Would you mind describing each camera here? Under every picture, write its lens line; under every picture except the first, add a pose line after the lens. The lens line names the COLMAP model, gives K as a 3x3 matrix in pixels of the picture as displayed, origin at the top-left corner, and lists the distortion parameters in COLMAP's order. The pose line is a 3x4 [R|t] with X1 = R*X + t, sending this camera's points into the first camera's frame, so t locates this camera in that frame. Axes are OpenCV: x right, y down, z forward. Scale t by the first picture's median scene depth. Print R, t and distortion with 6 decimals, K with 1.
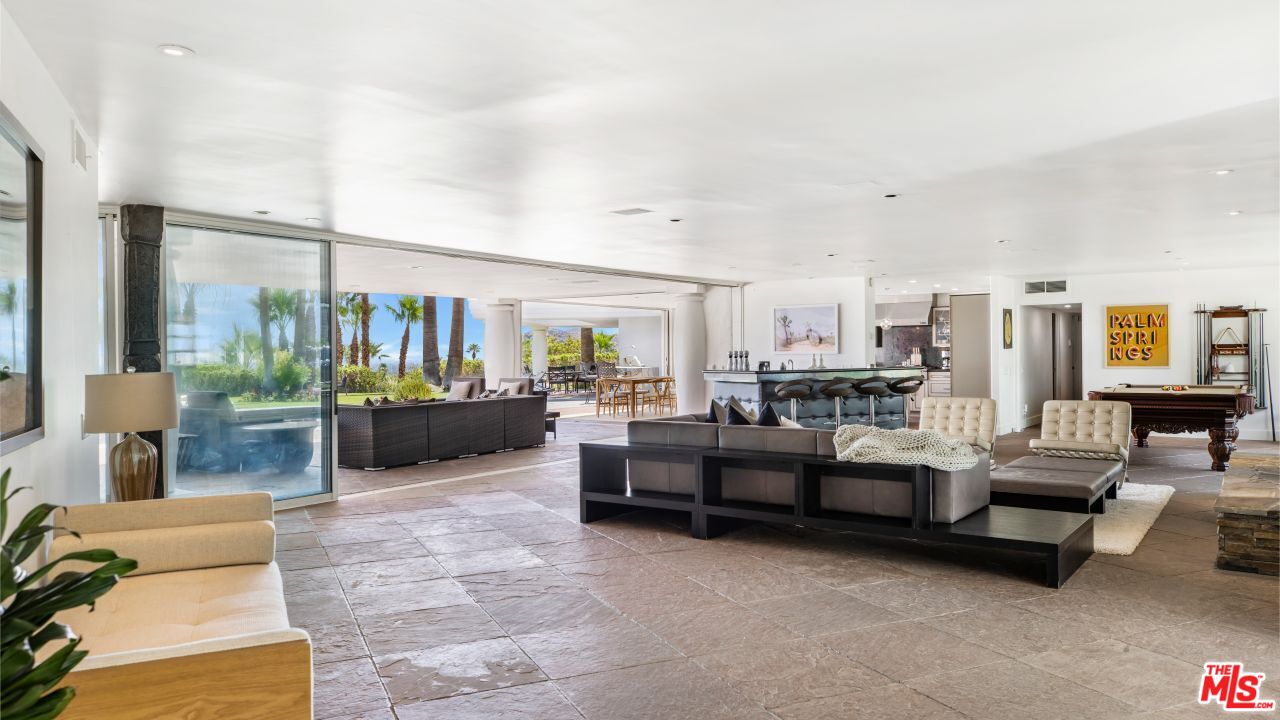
lens RADIAL K [[896.2, 0, 638.1], [0, 896.2, 373.1], [0, 0, 1]] dist [-0.042662, 0.051870]
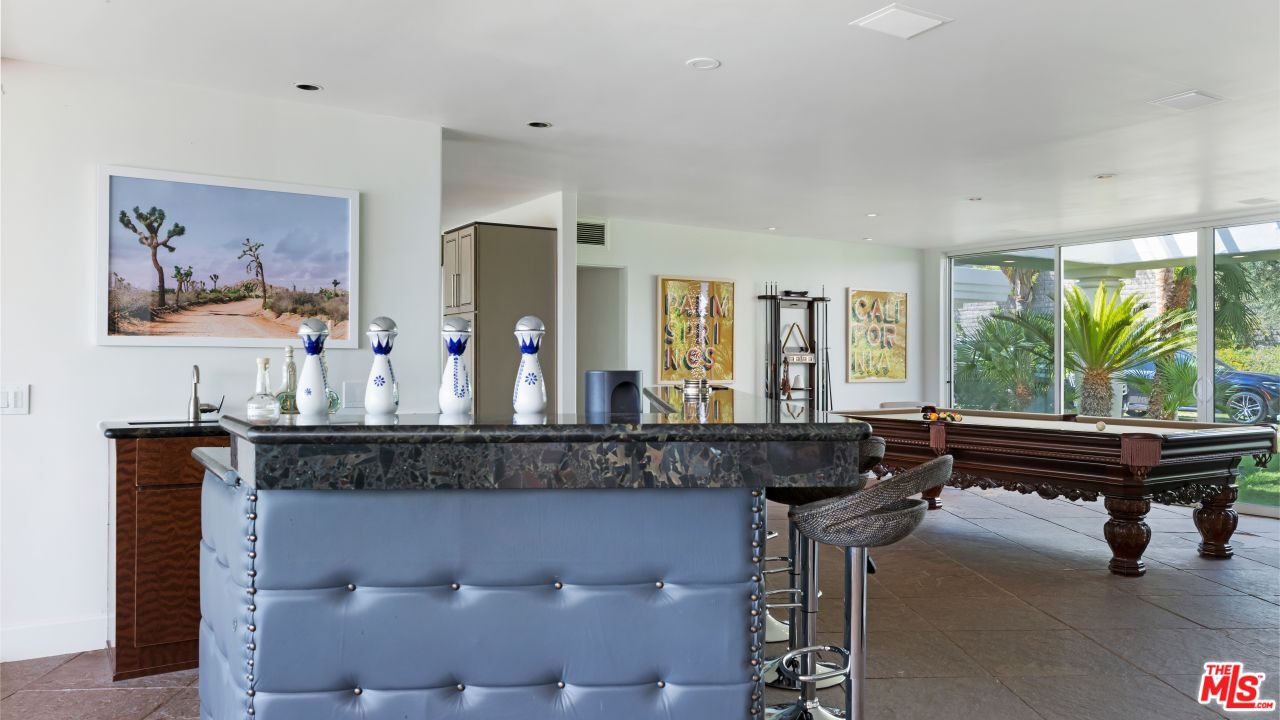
lens RADIAL K [[940.5, 0, 634.3], [0, 940.5, 363.8], [0, 0, 1]] dist [0.004696, 0.004417]
pose [[0.400084, 0.009314, 0.916431, -0.044842], [0.015874, 0.999728, -0.017090, -0.008801], [-0.916341, 0.021385, 0.399827, 0.783443]]
